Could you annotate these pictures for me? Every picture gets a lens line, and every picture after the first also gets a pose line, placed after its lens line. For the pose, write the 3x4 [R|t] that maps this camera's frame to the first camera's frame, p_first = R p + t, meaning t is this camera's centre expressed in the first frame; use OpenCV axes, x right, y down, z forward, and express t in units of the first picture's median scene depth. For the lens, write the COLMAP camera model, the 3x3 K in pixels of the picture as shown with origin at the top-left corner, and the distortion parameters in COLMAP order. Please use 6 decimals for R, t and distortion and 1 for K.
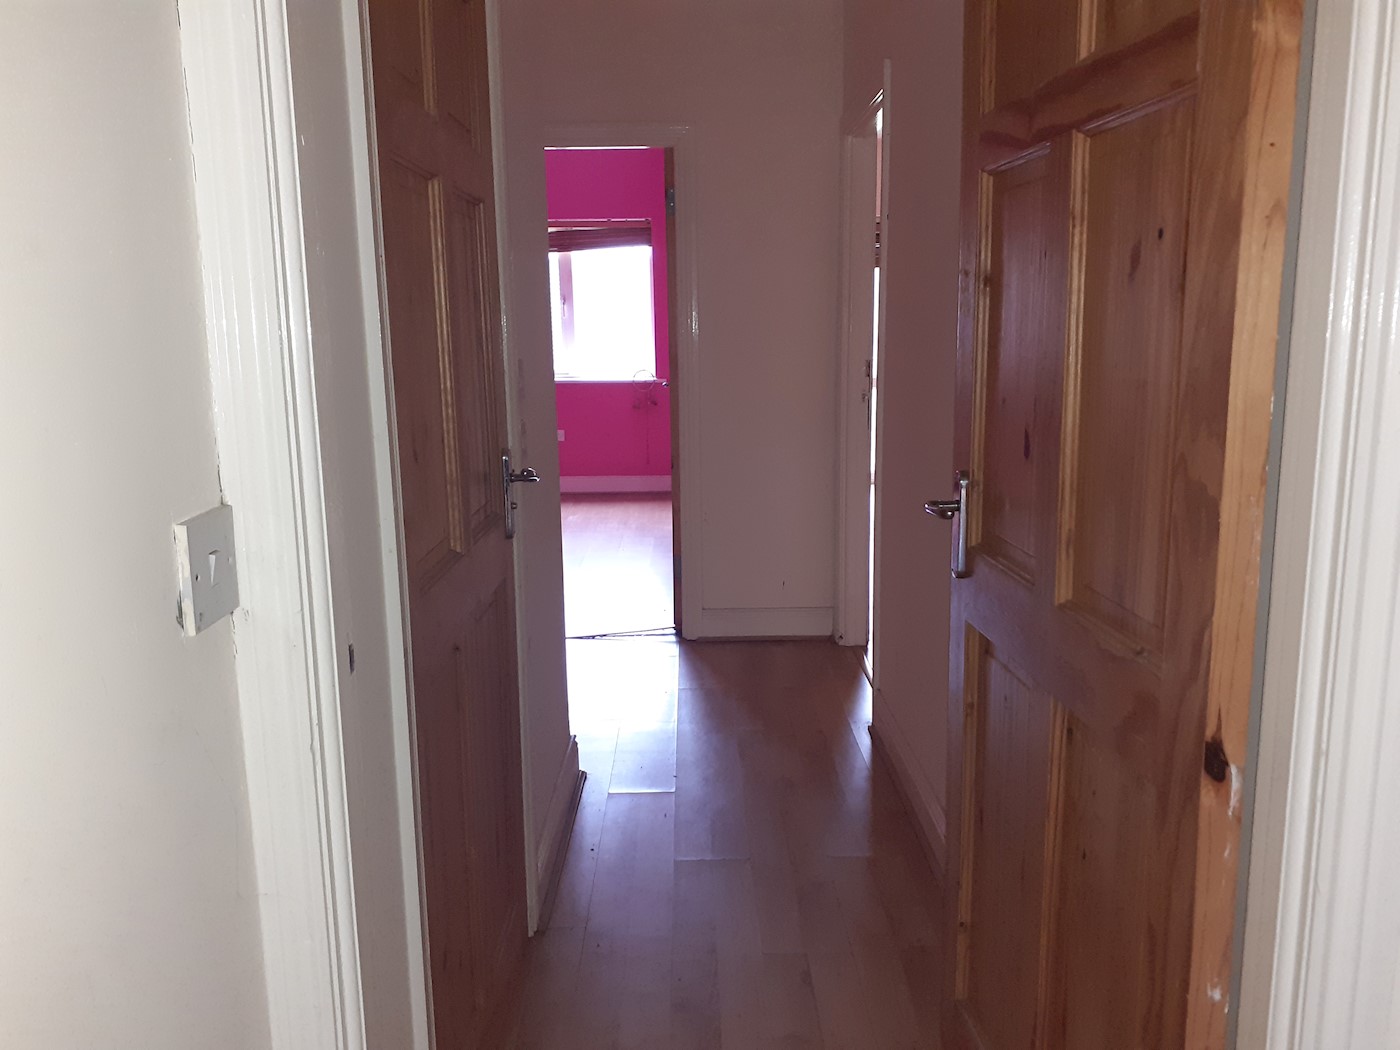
lens RADIAL K [[1112.5, 0, 692.0], [0, 1112.5, 513.1], [0, 0, 1]] dist [0.072074, -0.122315]
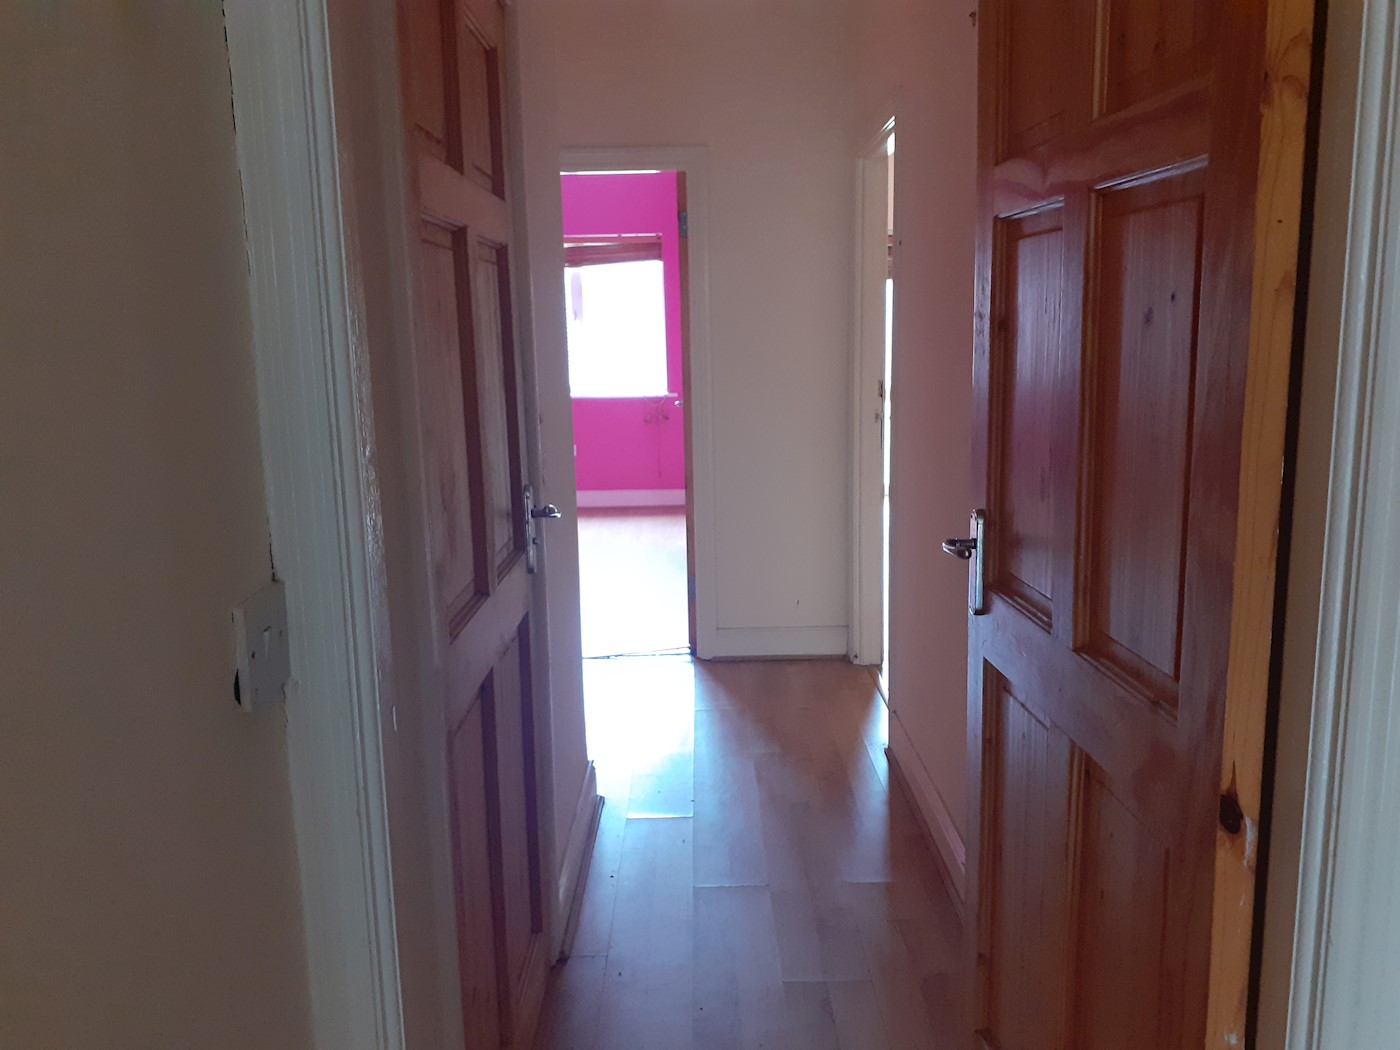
lens RADIAL K [[1112.5, 0, 697.3], [0, 1112.5, 512.4], [0, 0, 1]] dist [0.072074, -0.122315]
pose [[0.999973, -0.004914, -0.005452, -0.005419], [0.004859, 0.999938, -0.010031, -0.016847], [0.005501, 0.010004, 0.999935, -0.011941]]
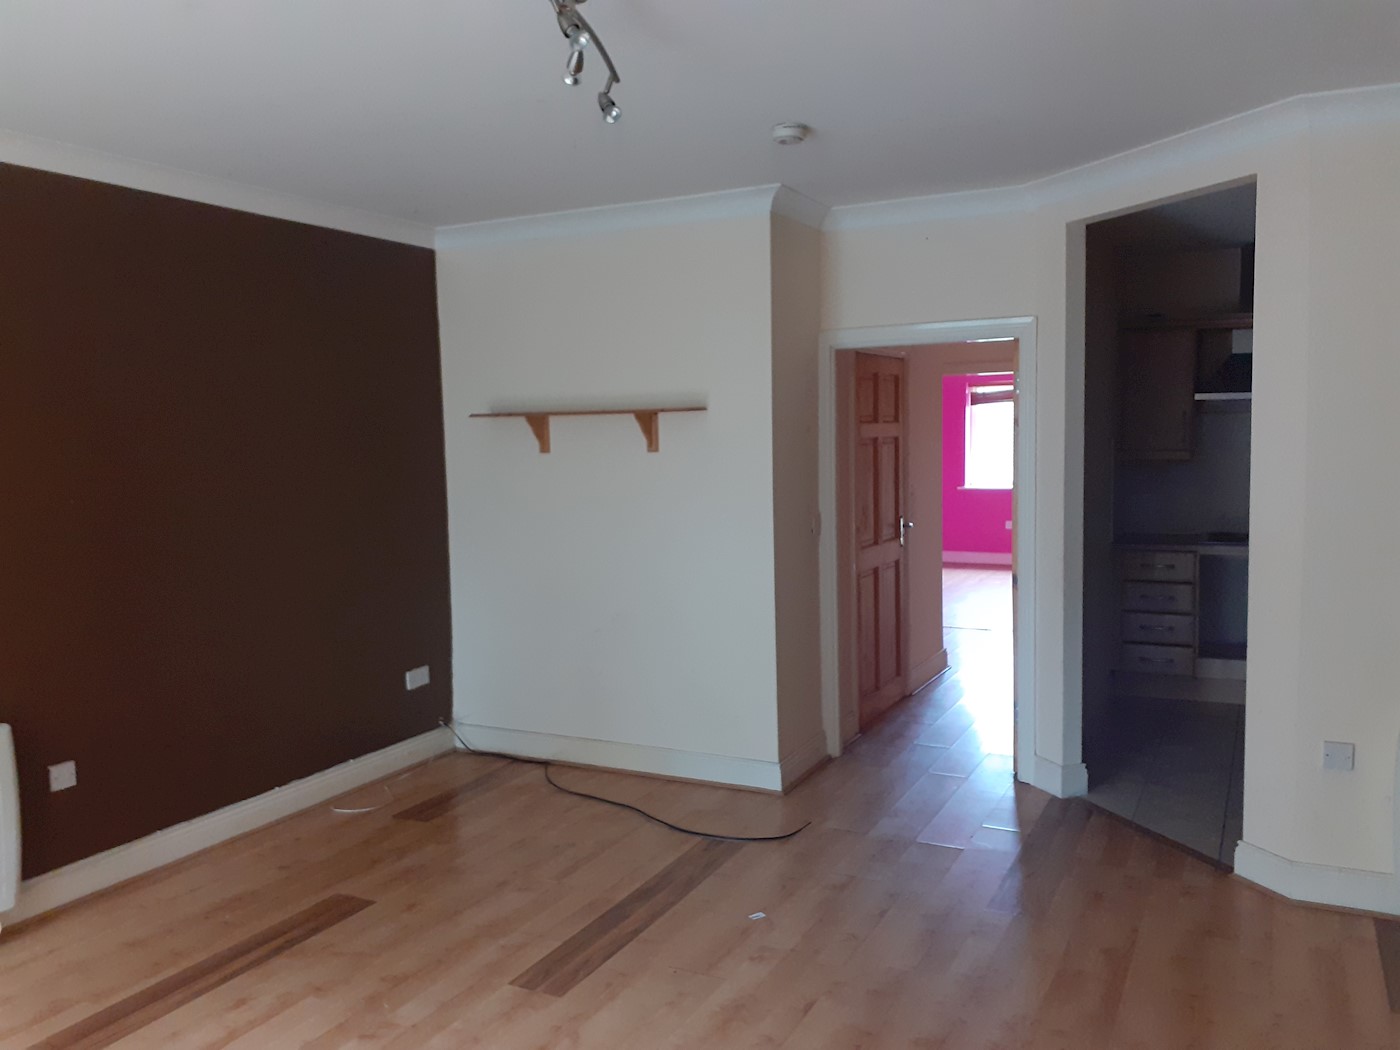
lens RADIAL K [[1112.5, 0, 694.5], [0, 1112.5, 519.3], [0, 0, 1]] dist [0.072074, -0.122315]
pose [[0.886582, 0.033892, -0.461328, 0.551040], [-0.074189, 0.994820, -0.069492, 0.152998], [0.456583, 0.095836, 0.884504, -1.451469]]
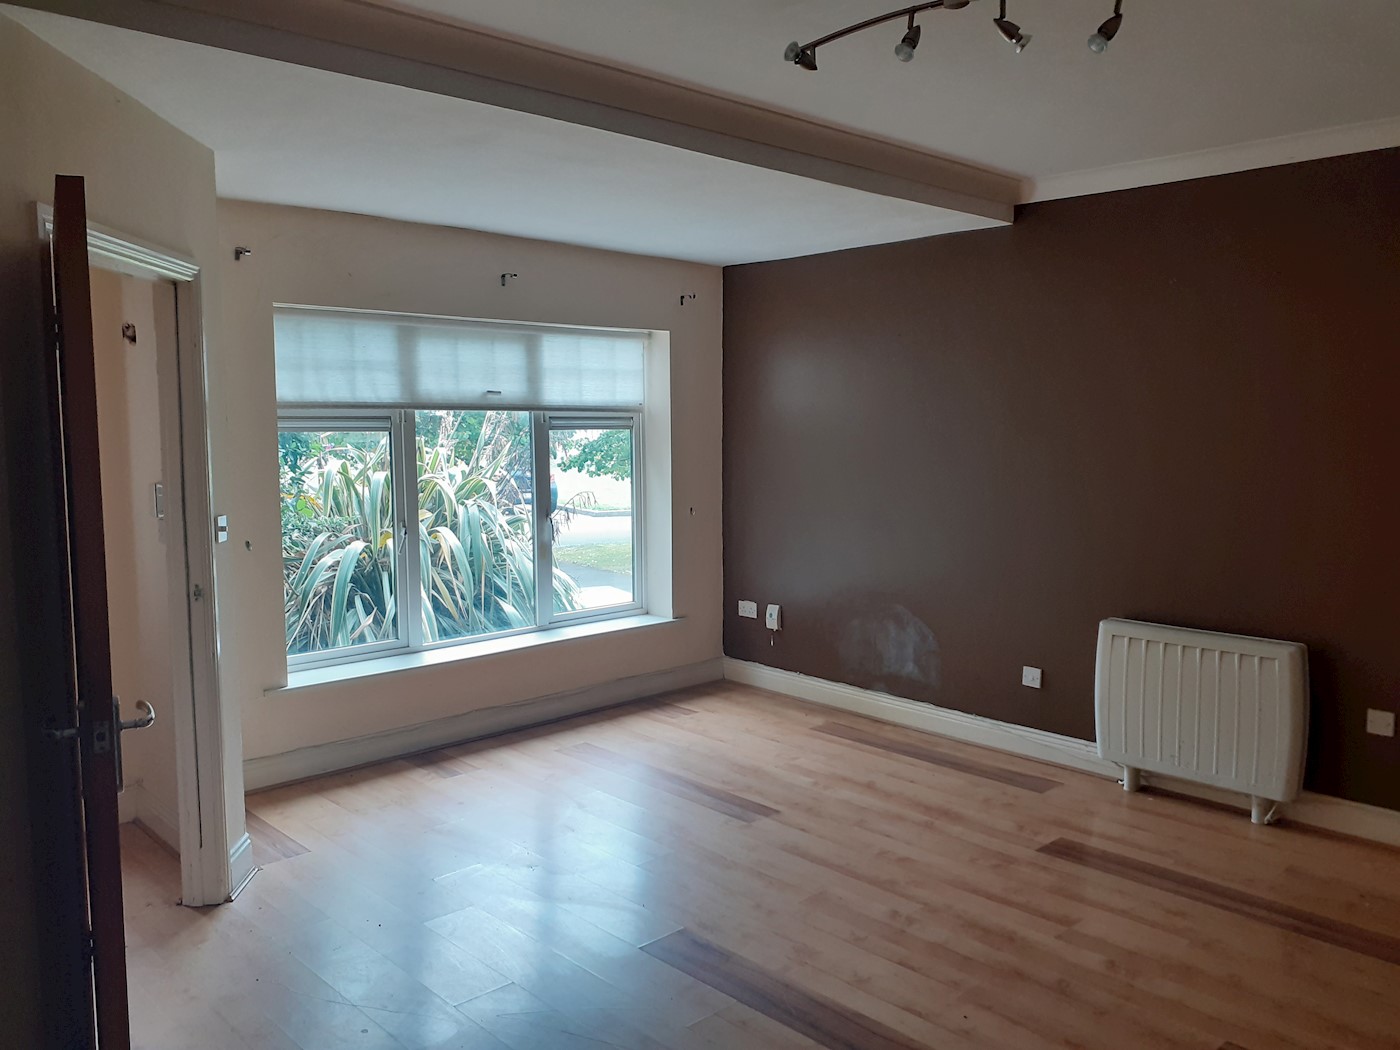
lens RADIAL K [[1112.5, 0, 703.2], [0, 1112.5, 520.9], [0, 0, 1]] dist [0.072074, -0.122315]
pose [[-0.735288, 0.083629, -0.672576, 0.845648], [-0.105865, 0.966006, 0.235851, -0.076575], [0.669436, 0.244620, -0.701439, -0.180112]]
